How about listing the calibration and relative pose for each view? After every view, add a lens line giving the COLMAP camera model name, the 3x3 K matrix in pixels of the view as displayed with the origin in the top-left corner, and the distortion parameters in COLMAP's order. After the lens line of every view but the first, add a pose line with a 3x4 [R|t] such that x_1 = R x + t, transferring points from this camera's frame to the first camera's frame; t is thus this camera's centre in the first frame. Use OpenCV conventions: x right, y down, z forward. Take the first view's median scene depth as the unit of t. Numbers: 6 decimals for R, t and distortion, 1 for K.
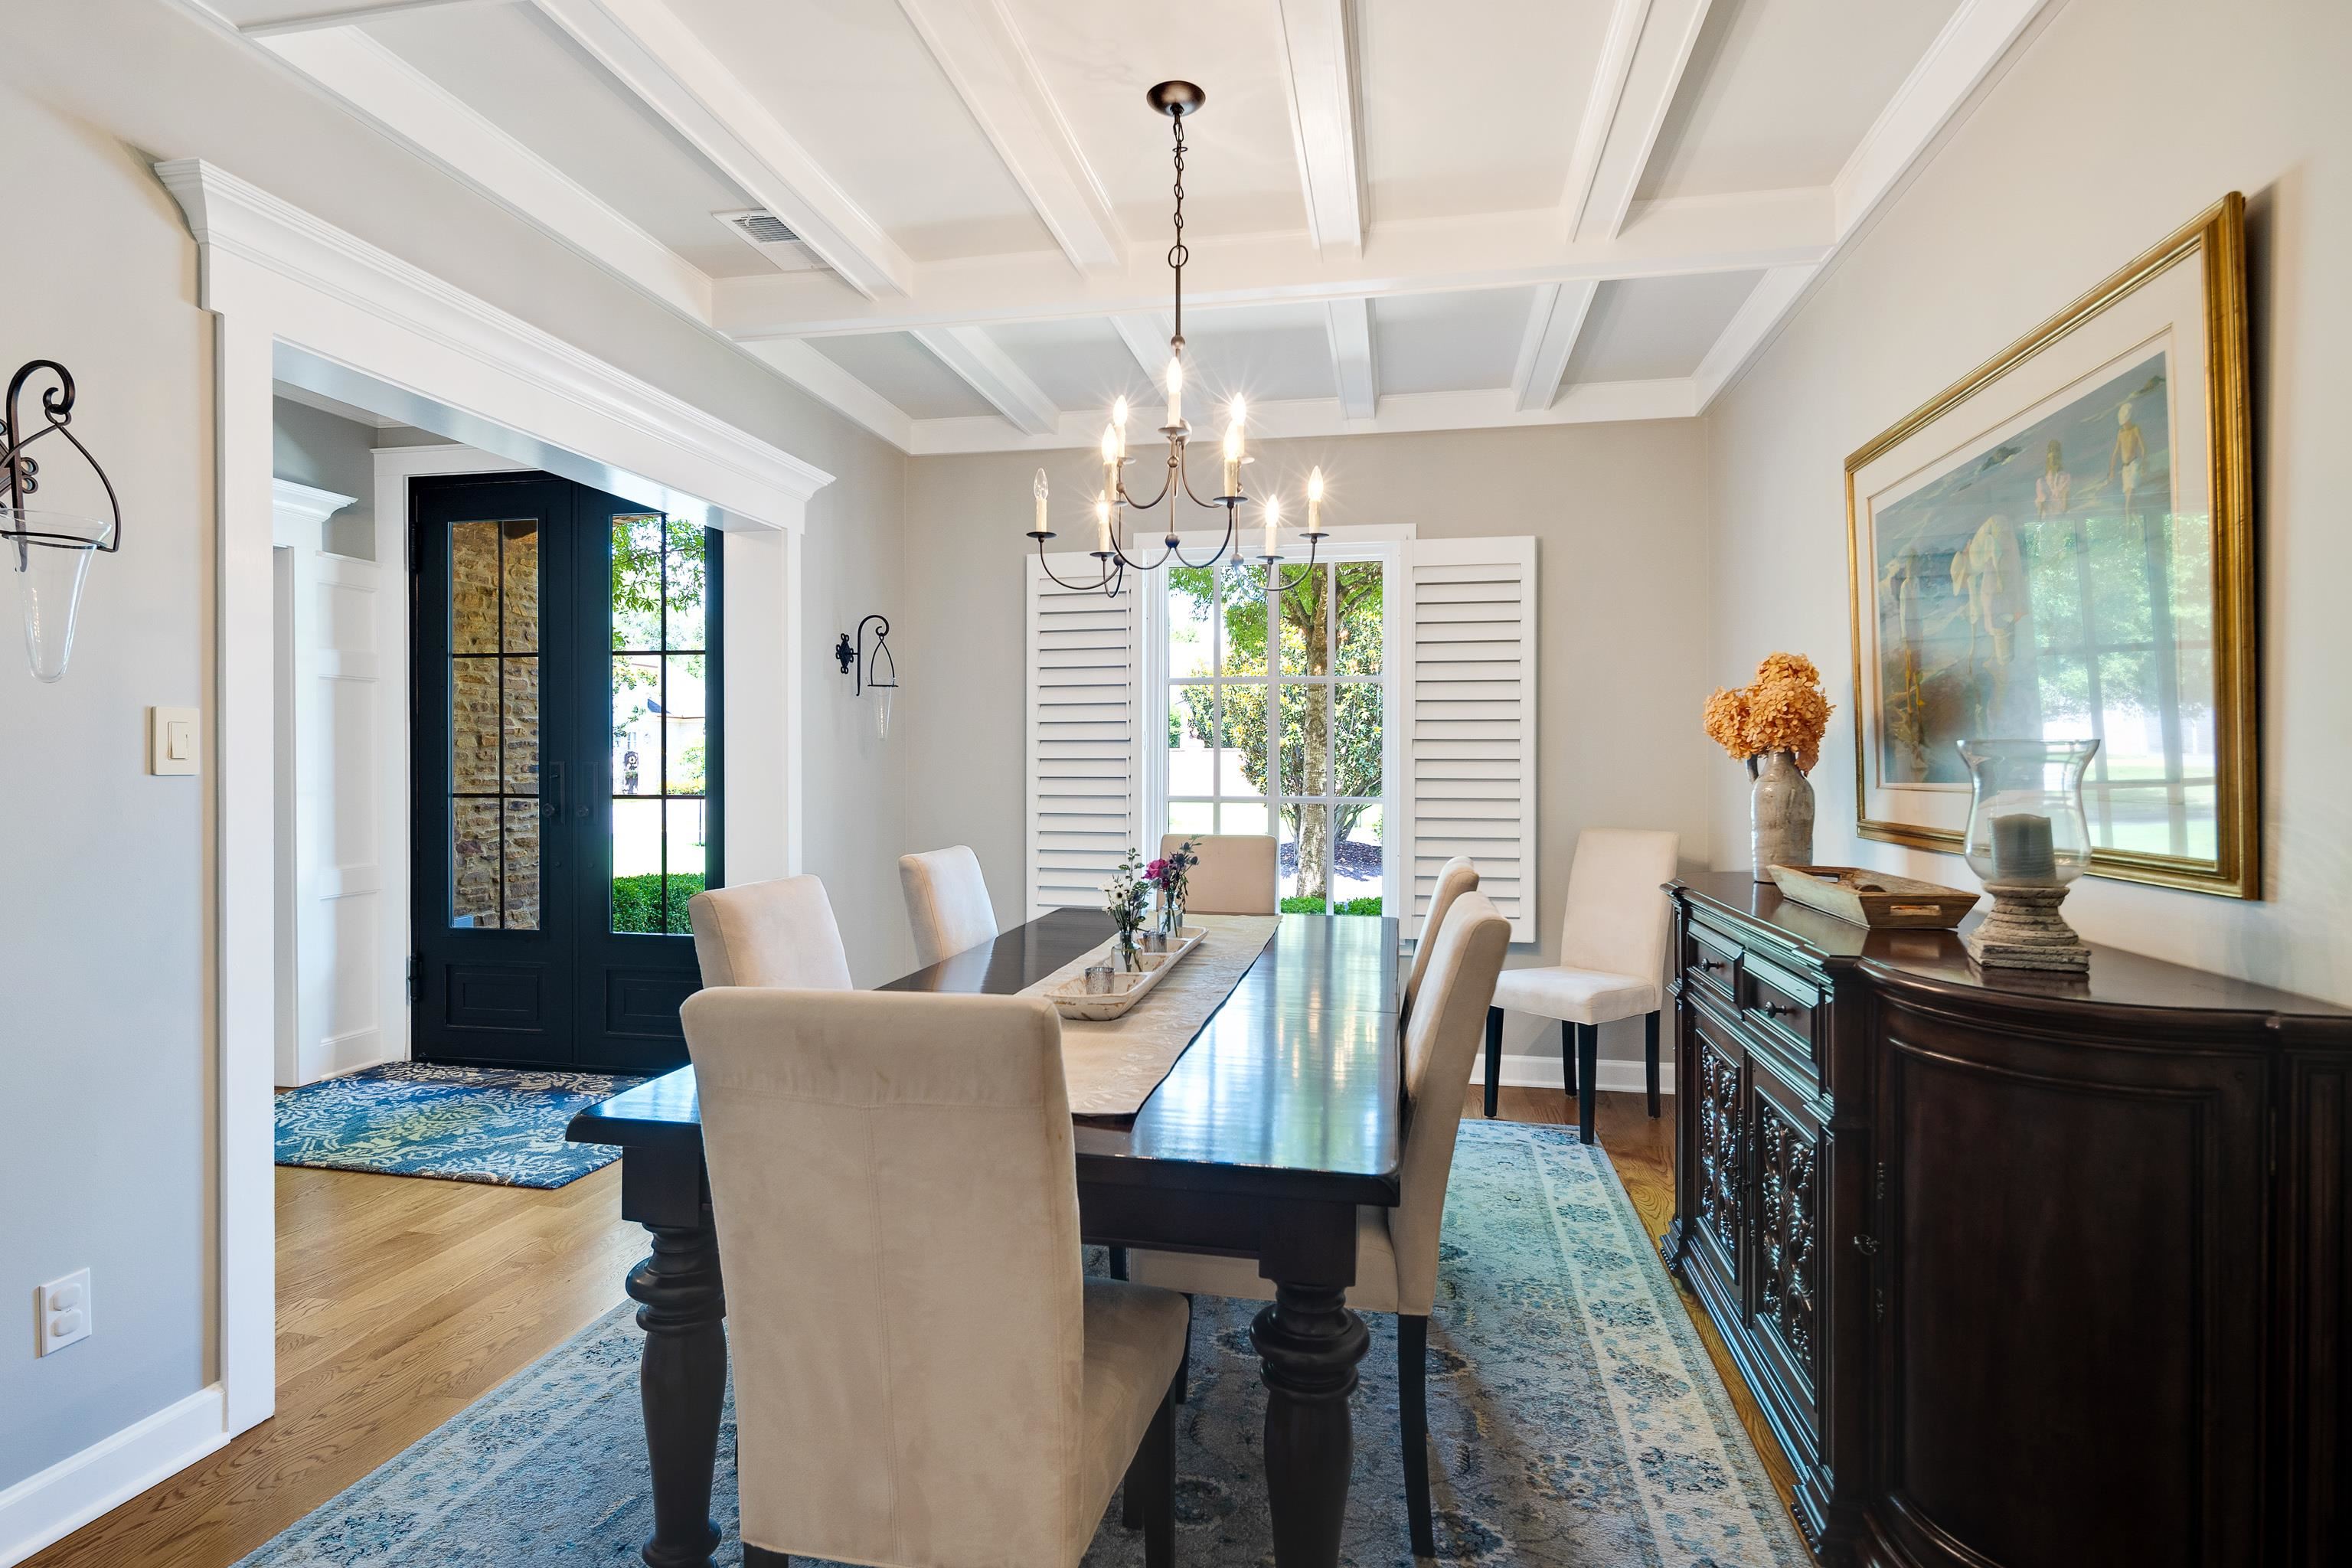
lens RADIAL K [[1127.8, 0, 1187.0], [0, 1127.8, 768.6], [0, 0, 1]] dist [0.002971, -0.004844]
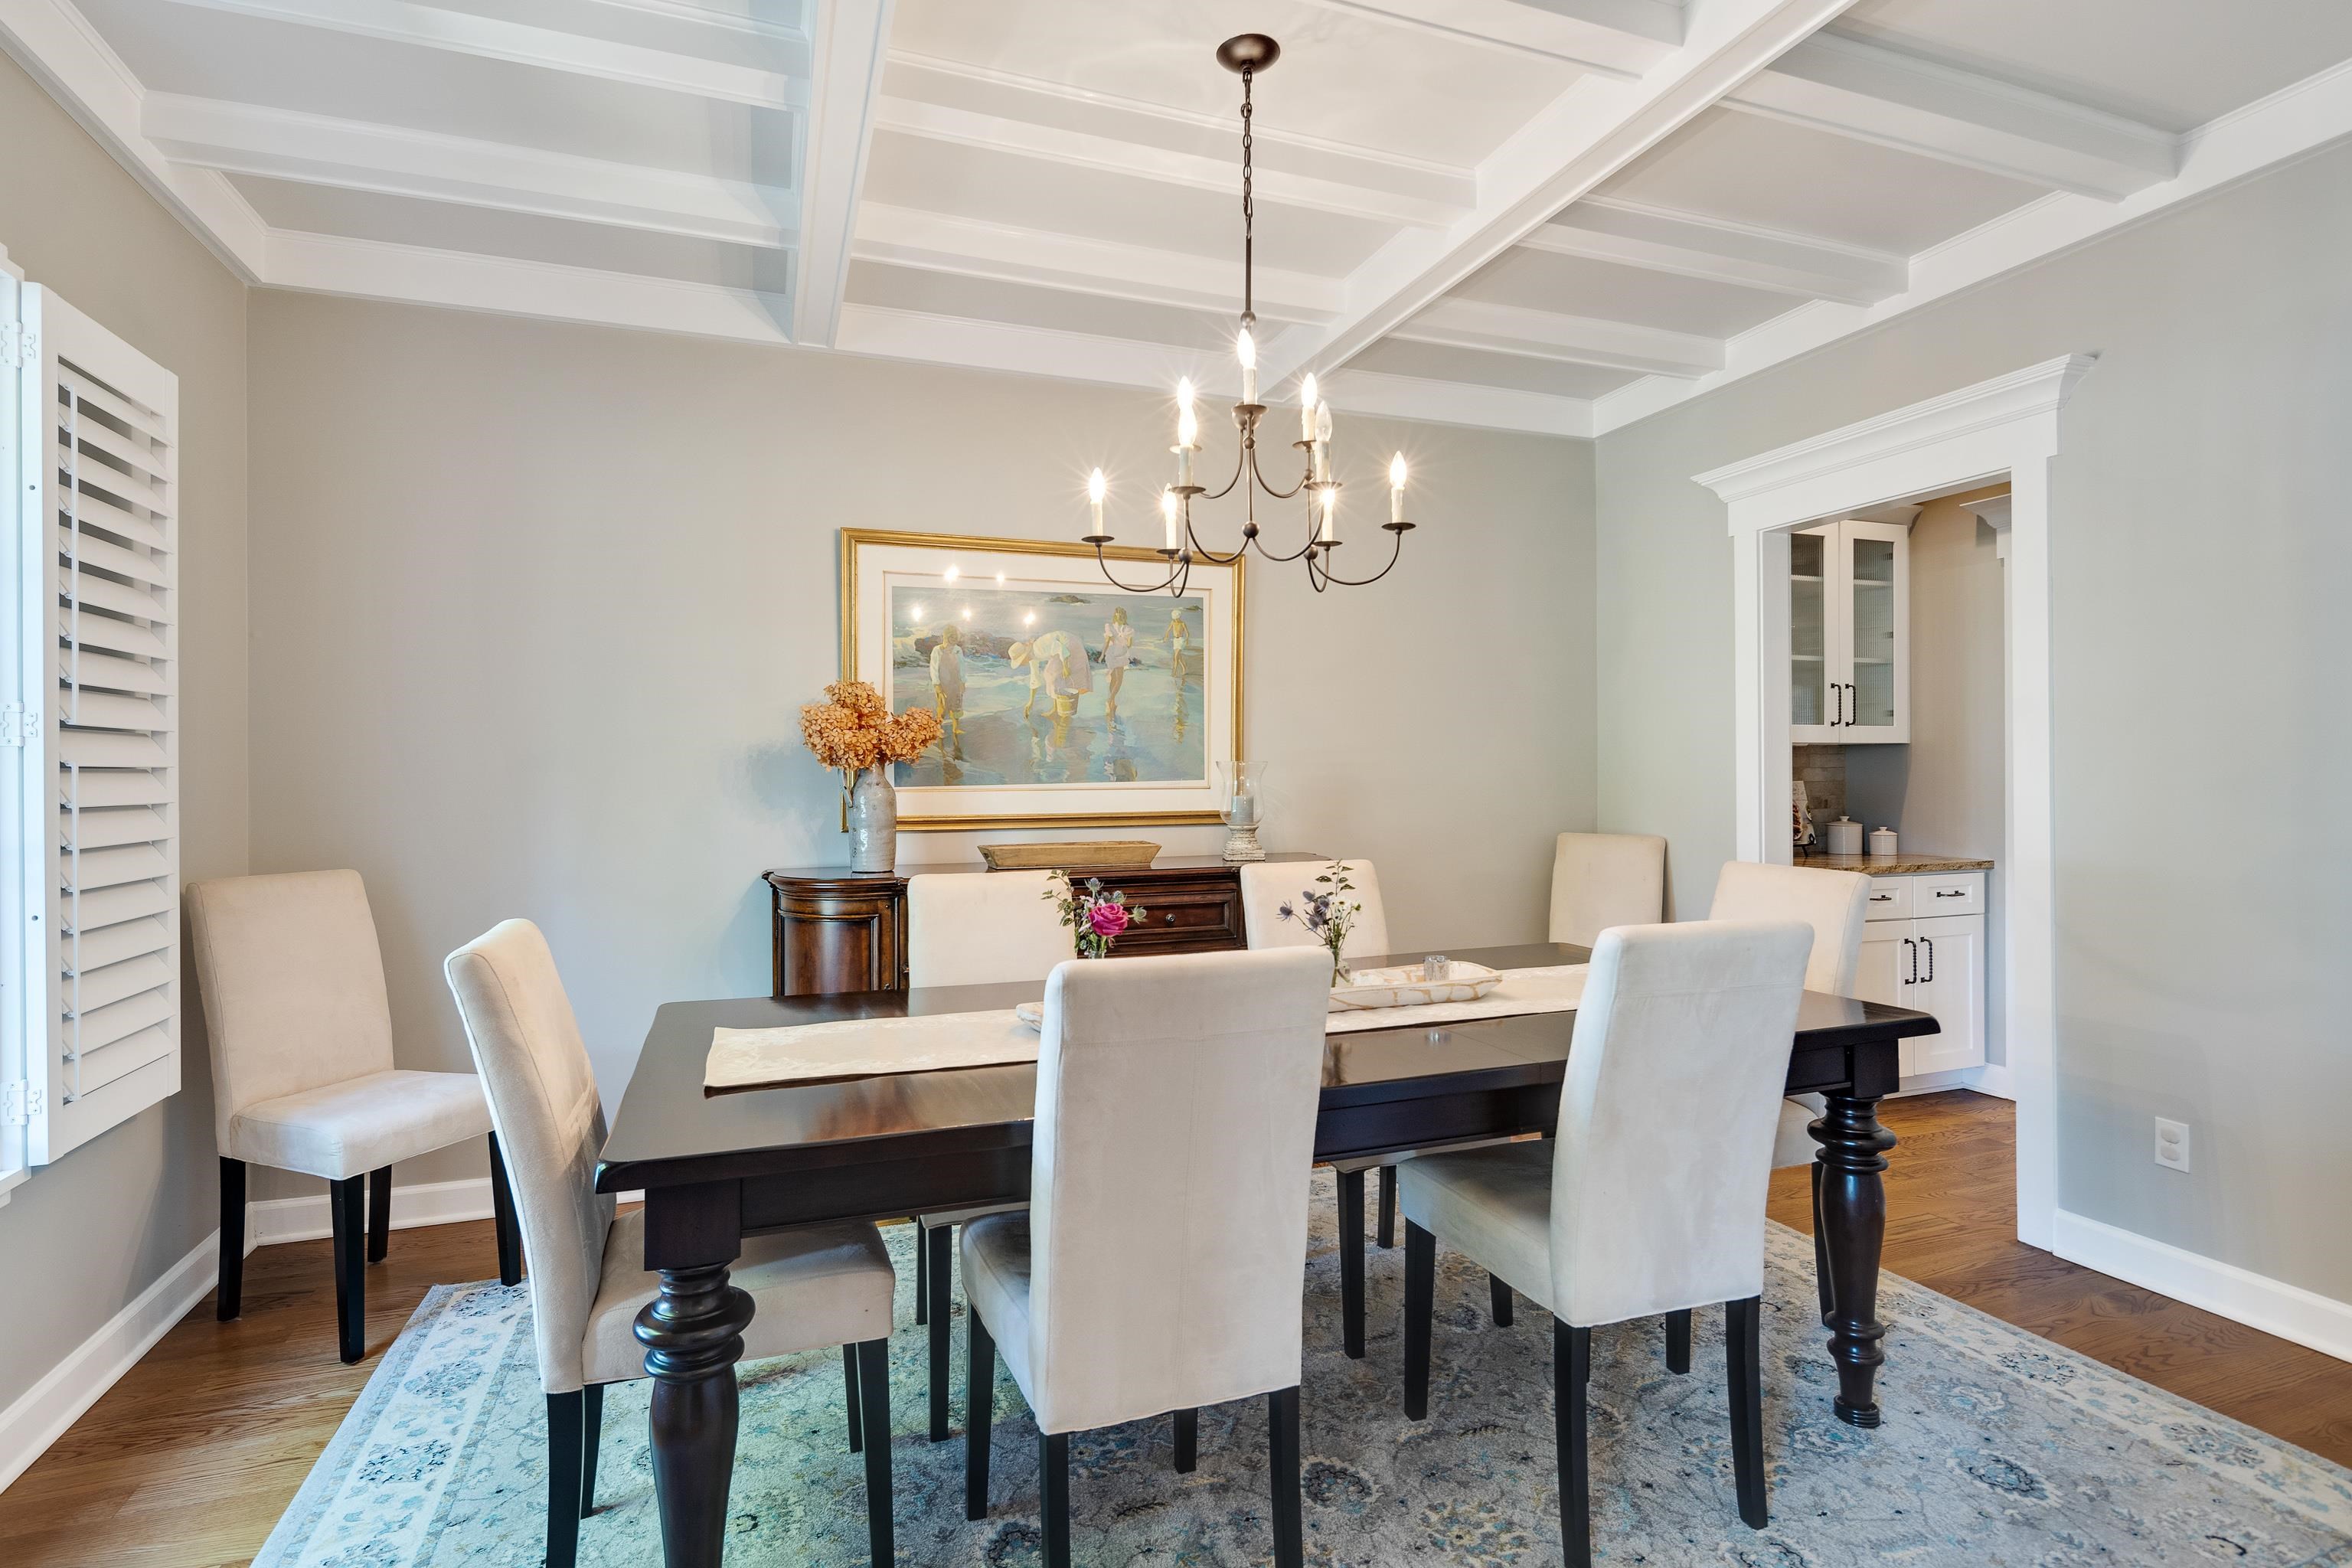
lens RADIAL K [[1127.8, 0, 1161.2], [0, 1127.8, 766.3], [0, 0, 1]] dist [0.002971, -0.004844]
pose [[-0.499398, 0.003823, 0.866365, -0.525187], [0.006407, 0.999979, -0.000720, -0.006432], [-0.866349, 0.005191, -0.499412, 1.036549]]
